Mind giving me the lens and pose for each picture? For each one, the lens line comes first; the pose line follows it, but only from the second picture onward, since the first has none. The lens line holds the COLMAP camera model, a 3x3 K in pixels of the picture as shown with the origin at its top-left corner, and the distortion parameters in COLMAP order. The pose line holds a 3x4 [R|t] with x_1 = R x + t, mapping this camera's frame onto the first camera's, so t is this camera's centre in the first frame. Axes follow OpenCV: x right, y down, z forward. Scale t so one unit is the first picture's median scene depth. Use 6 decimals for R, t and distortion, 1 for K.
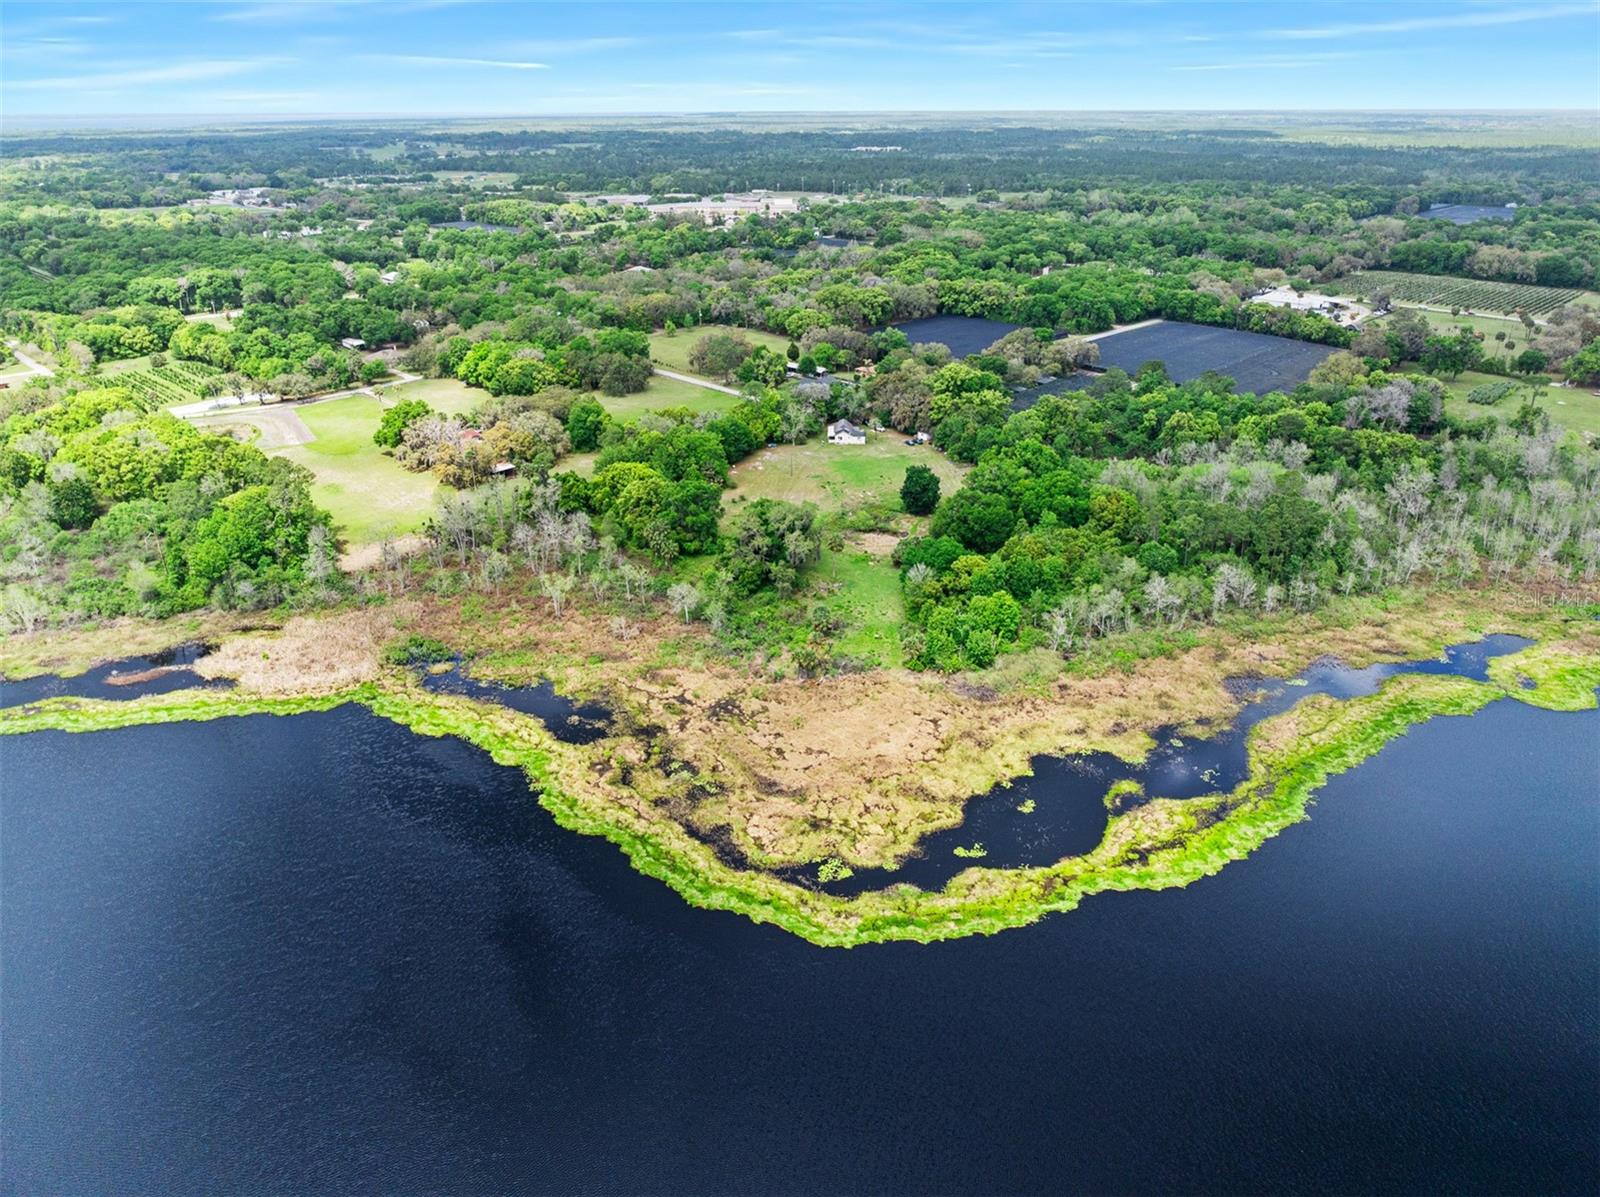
lens RADIAL K [[1119.9, 0, 800.0], [0, 1119.9, 598.5], [0, 0, 1]] dist [-0.035573, 0.005665]
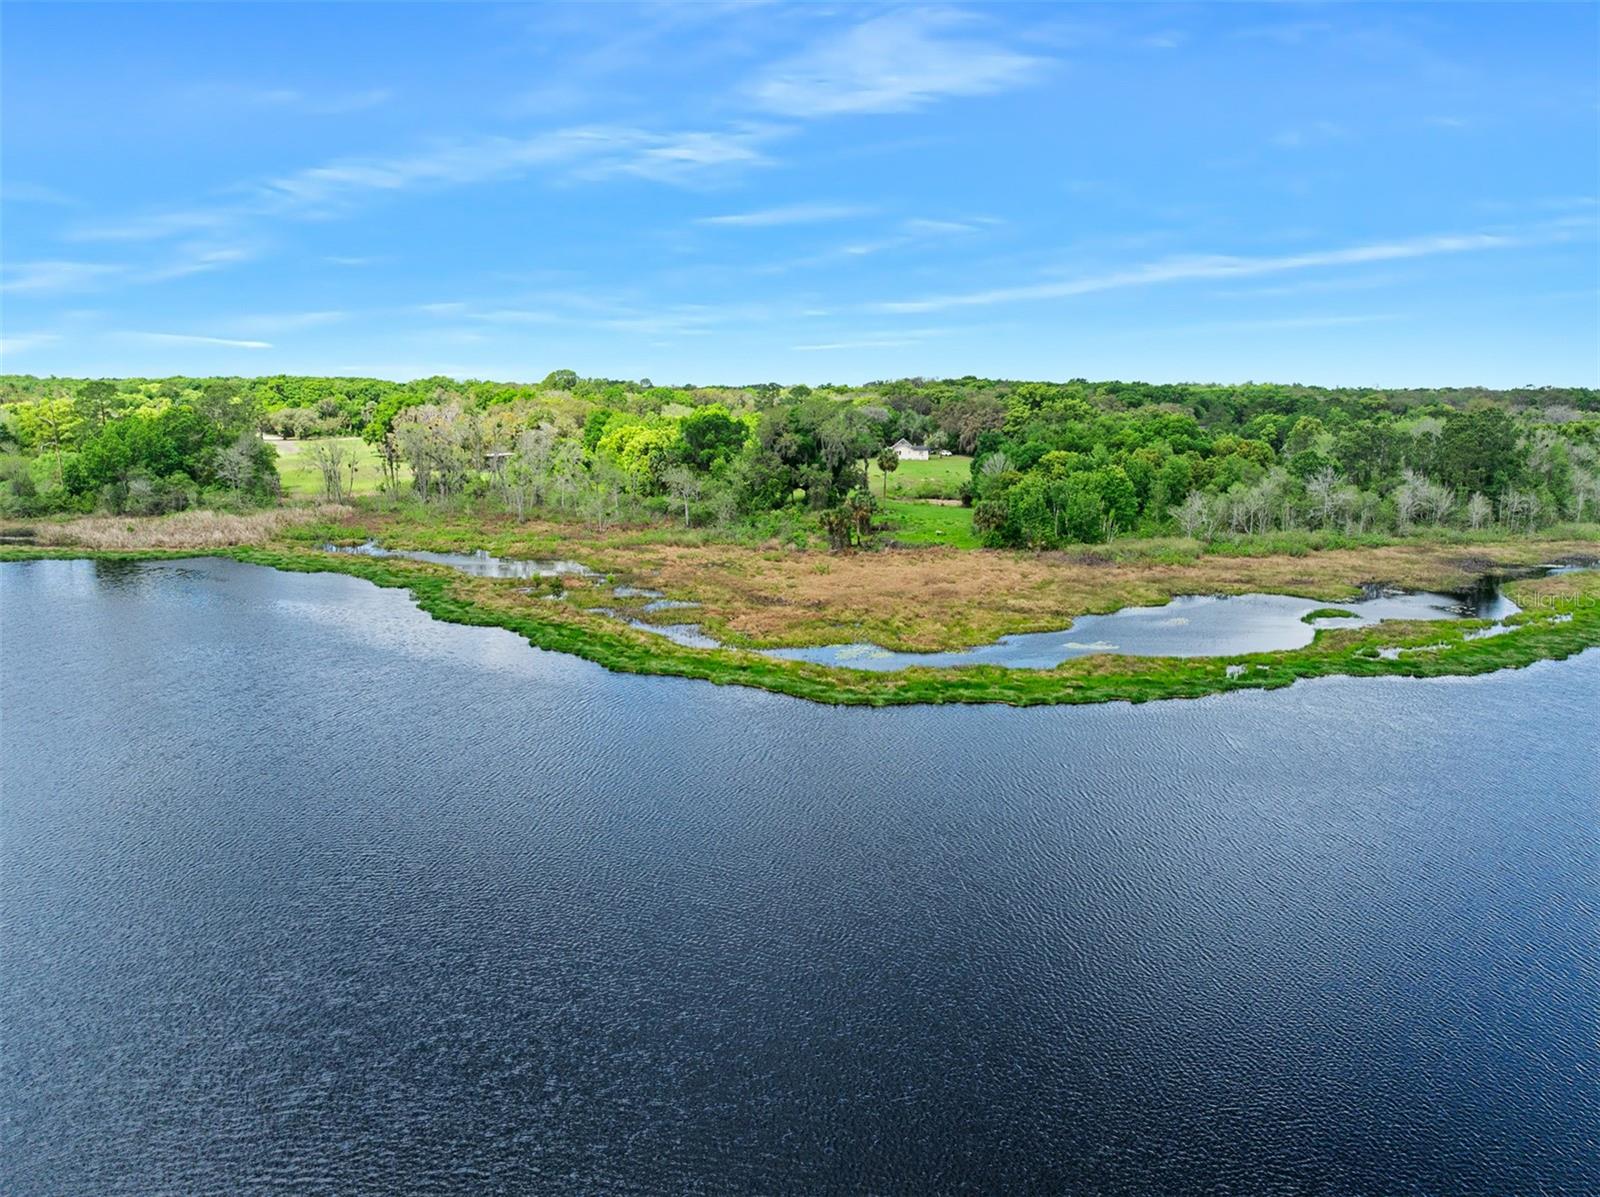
lens RADIAL K [[1119.9, 0, 800.0], [0, 1119.9, 598.5], [0, 0, 1]] dist [-0.035573, 0.005665]
pose [[0.997882, 0.015971, -0.063058, 0.018802], [-0.030264, 0.972071, -0.232728, 0.194415], [0.057580, 0.234143, 0.970495, 0.225735]]
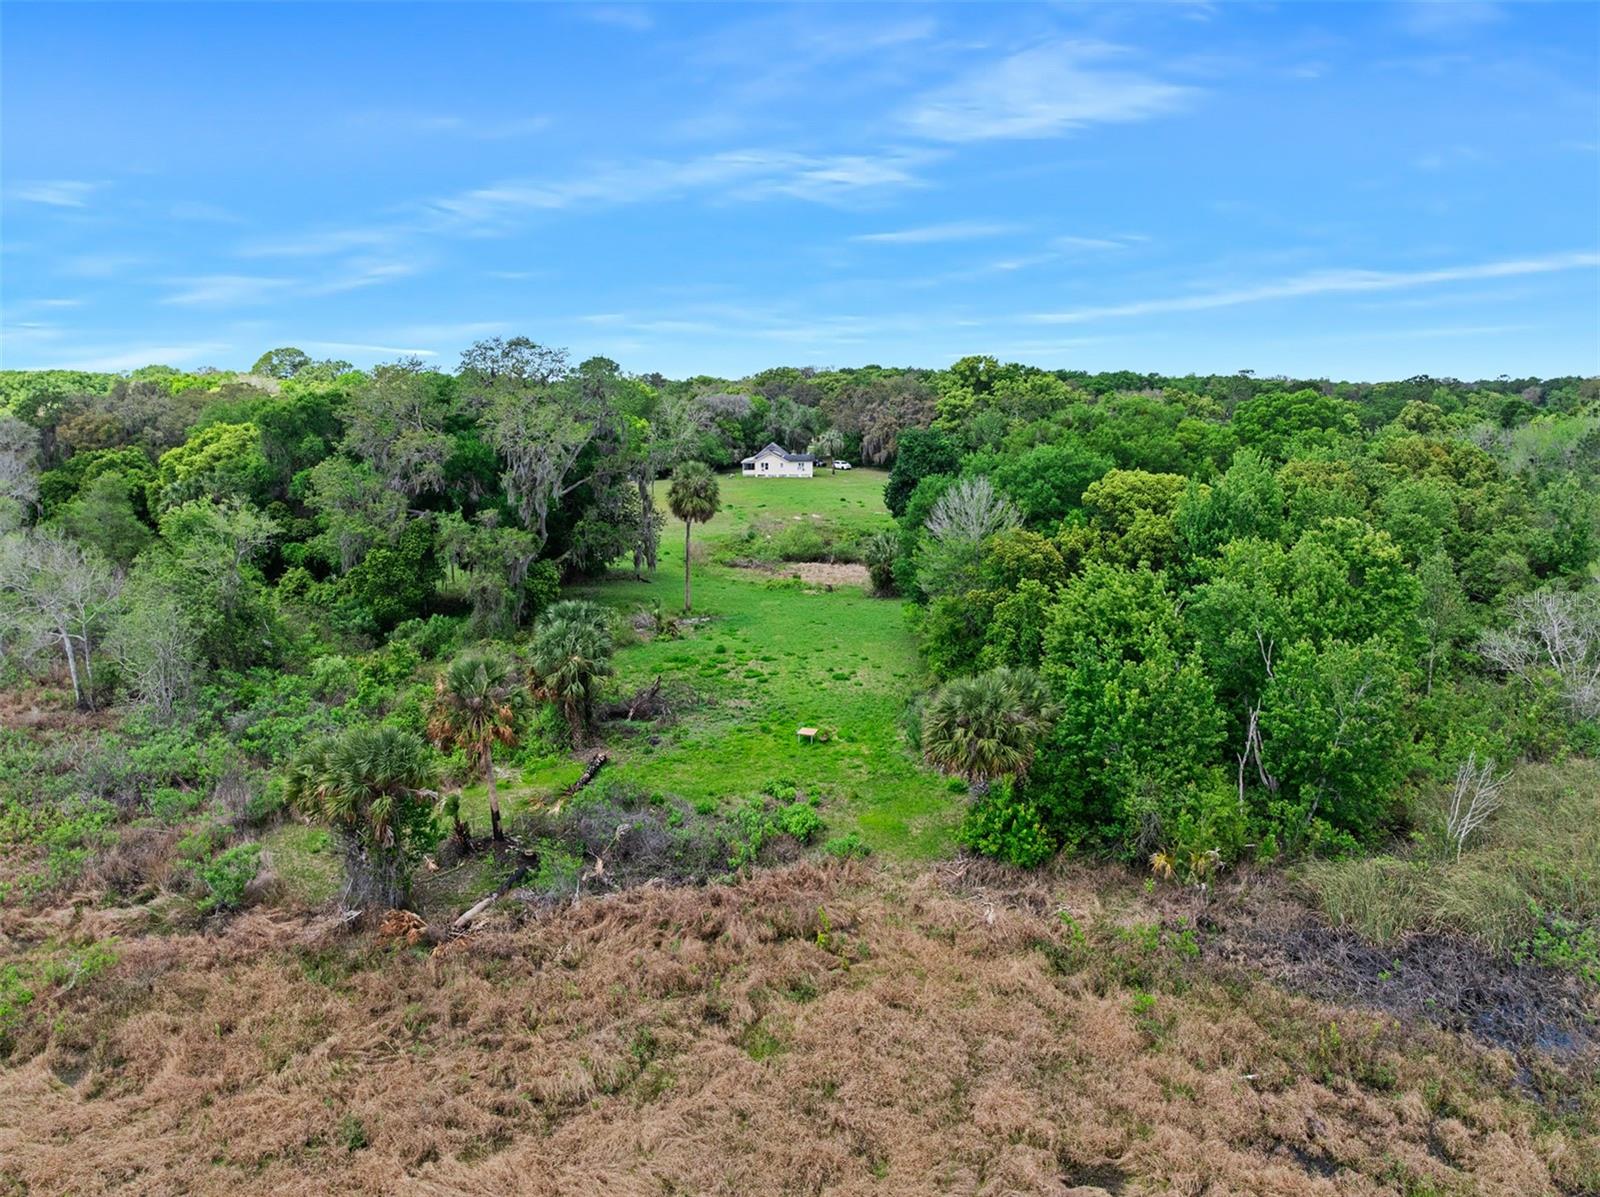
lens RADIAL K [[1119.9, 0, 800.0], [0, 1119.9, 598.5], [0, 0, 1]] dist [-0.035573, 0.005665]
pose [[0.999773, -0.005155, 0.020658, 0.048169], [0.009934, 0.971114, -0.238409, 0.048192], [-0.018833, 0.238561, 0.970945, 0.595341]]
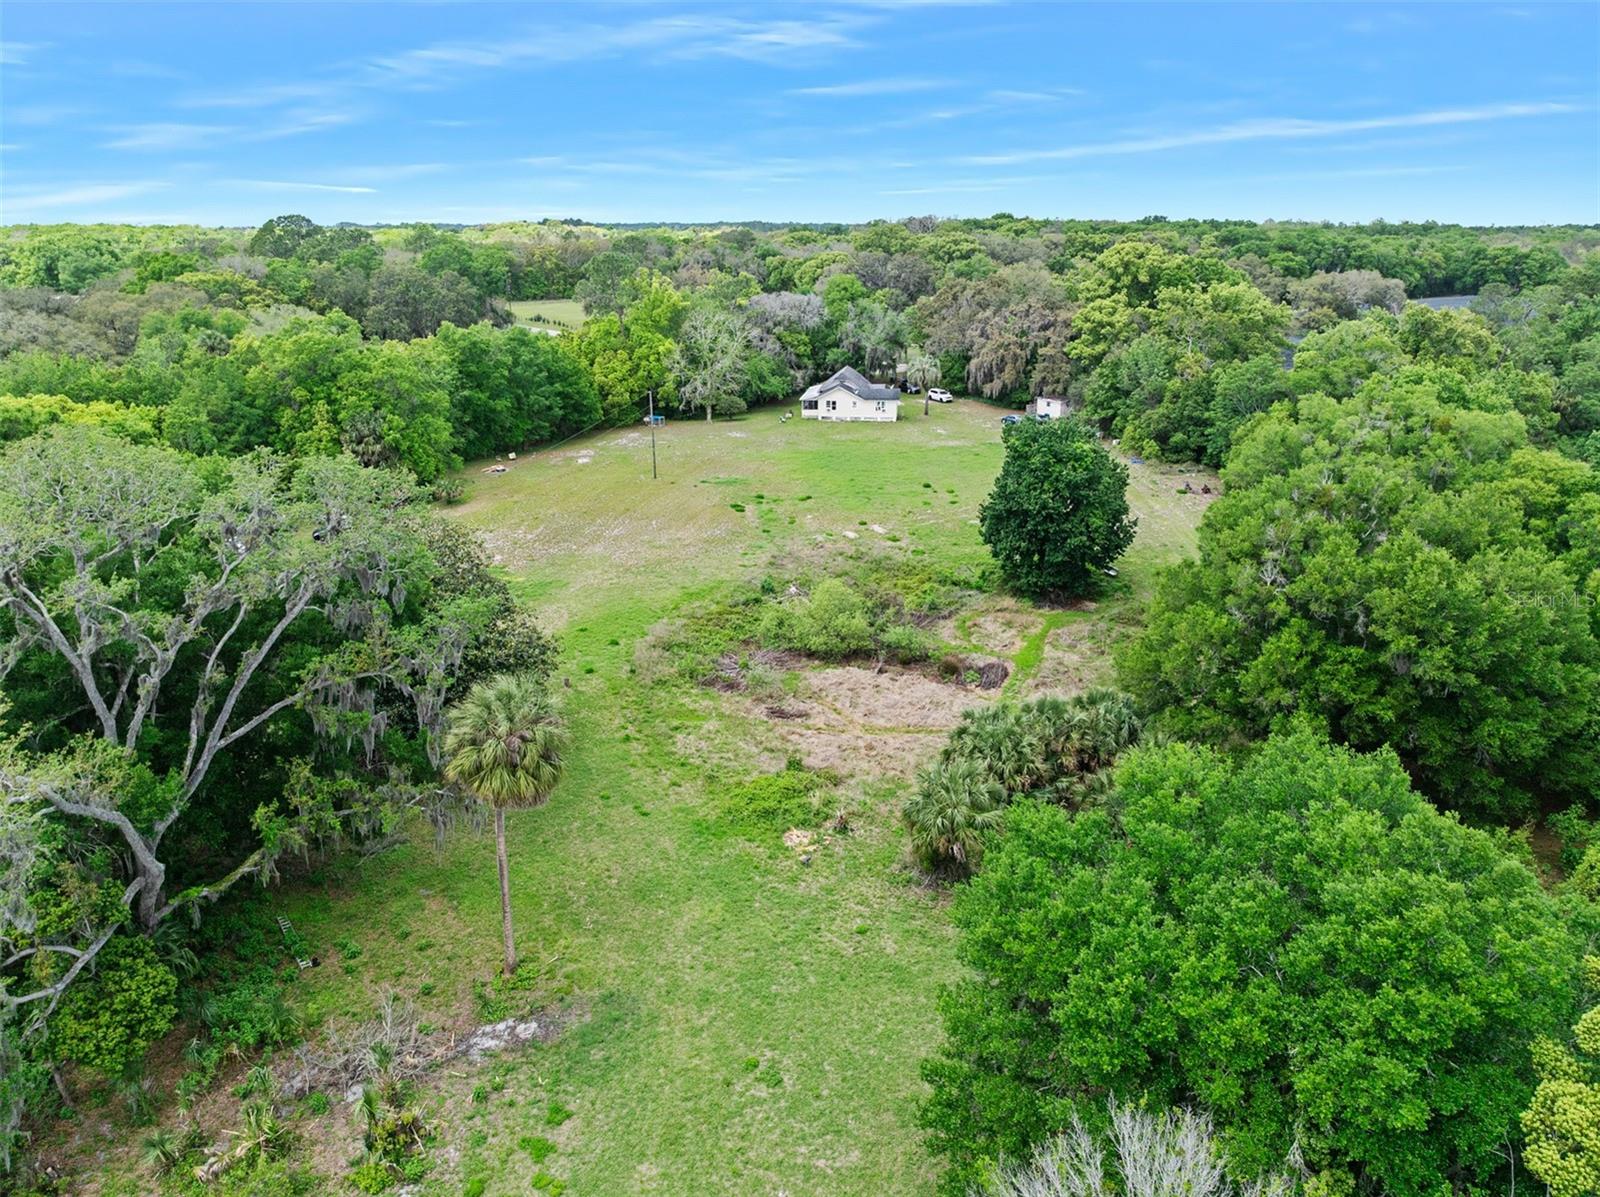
lens RADIAL K [[1119.9, 0, 800.0], [0, 1119.9, 598.5], [0, 0, 1]] dist [-0.035573, 0.005665]
pose [[0.995831, 0.029479, -0.086324, 0.070474], [-0.037540, 0.994930, -0.093299, -0.048441], [0.083136, 0.096151, 0.991889, 0.733408]]
